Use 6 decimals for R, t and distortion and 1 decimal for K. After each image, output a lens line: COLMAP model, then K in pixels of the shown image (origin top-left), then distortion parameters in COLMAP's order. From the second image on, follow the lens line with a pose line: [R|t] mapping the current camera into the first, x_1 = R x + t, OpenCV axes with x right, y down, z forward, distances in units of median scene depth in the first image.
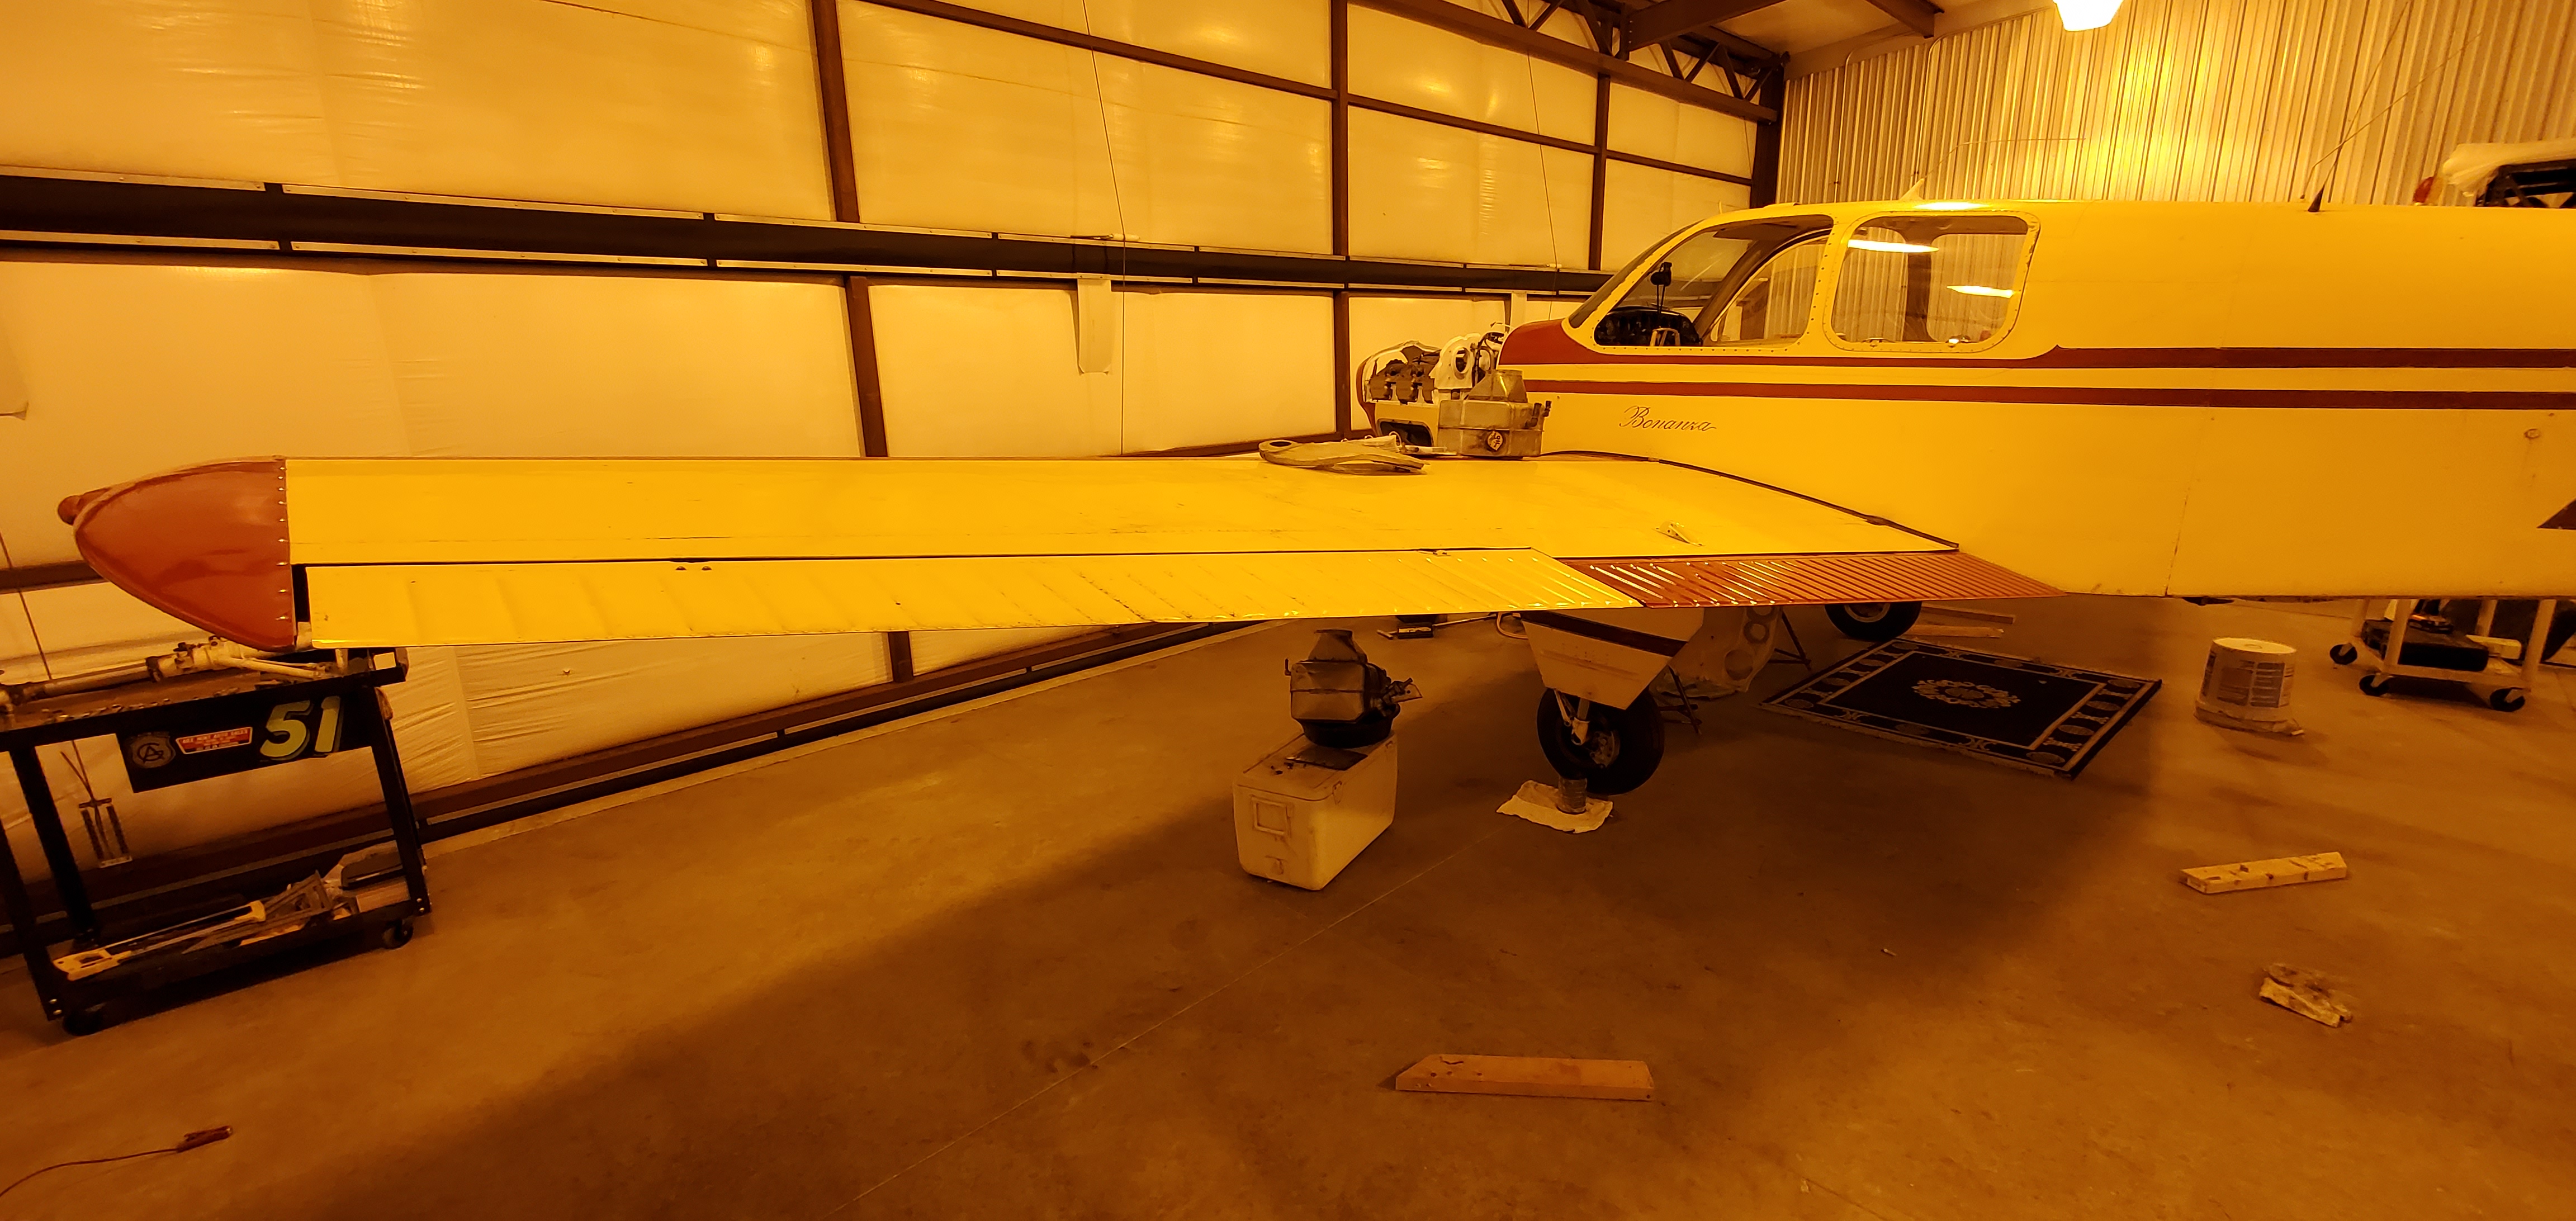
lens RADIAL K [[1008.6, 0, 1280.8], [0, 1008.6, 605.6], [0, 0, 1]] dist [-0.002265, -0.001486]
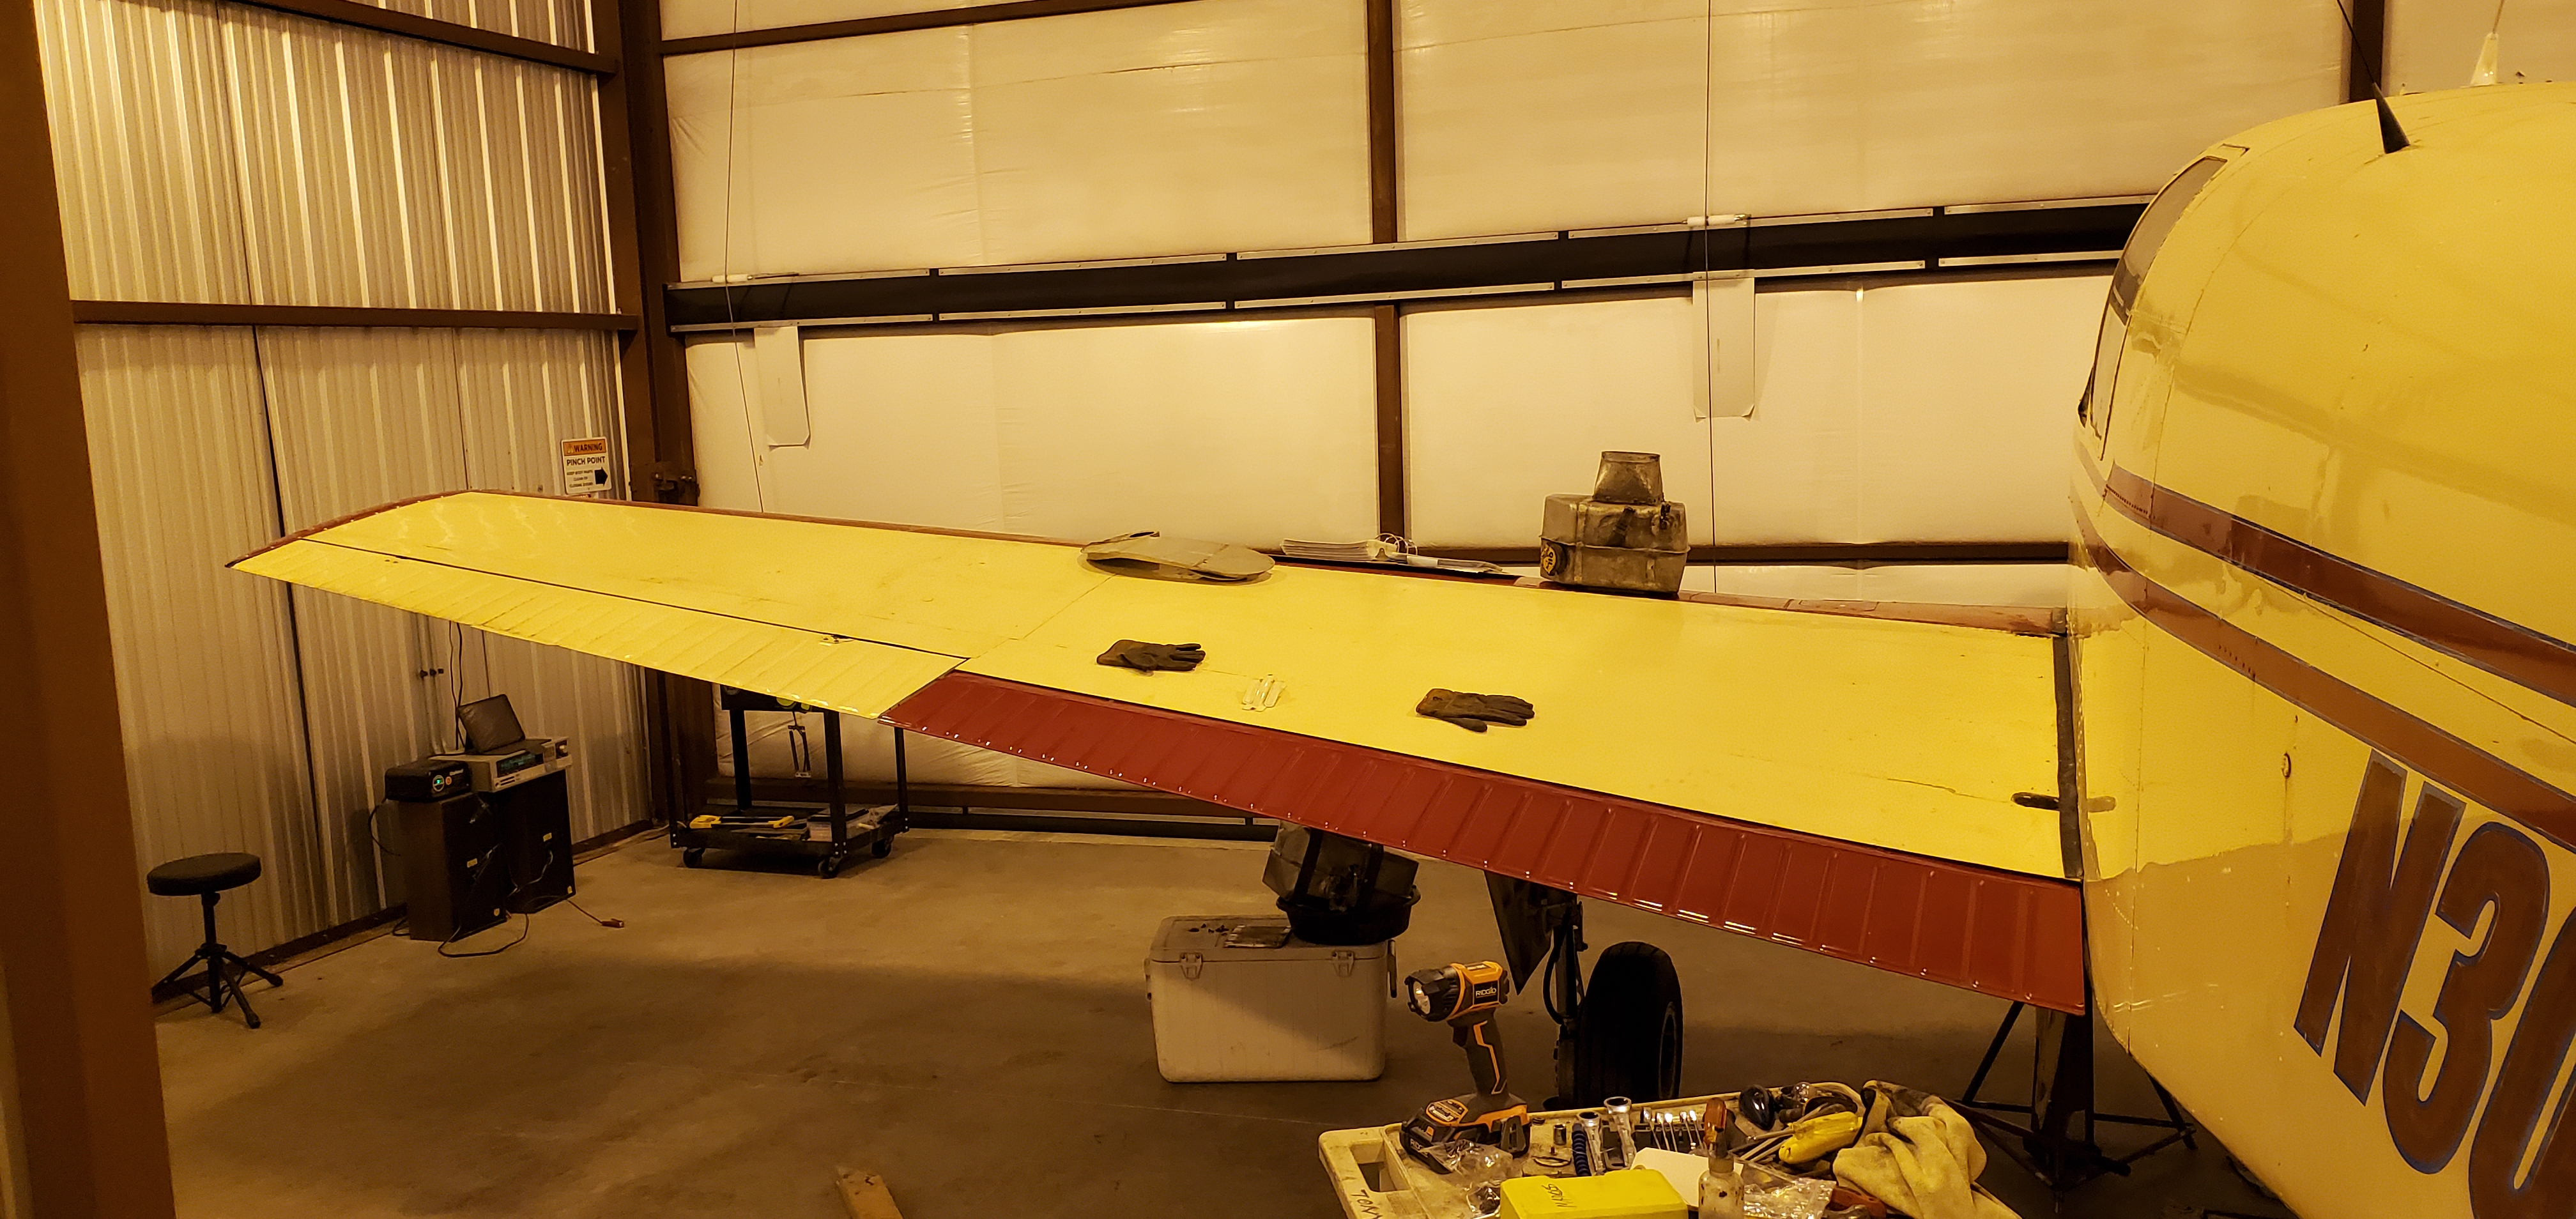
lens RADIAL K [[1973.7, 0, 1297.2], [0, 1973.7, 597.9], [0, 0, 1]] dist [0.063505, -0.078555]
pose [[0.466123, 0.104576, -0.878517, 1.080056], [-0.183629, 0.982801, 0.019560, -0.112006], [0.865453, 0.152204, 0.477310, 0.200457]]
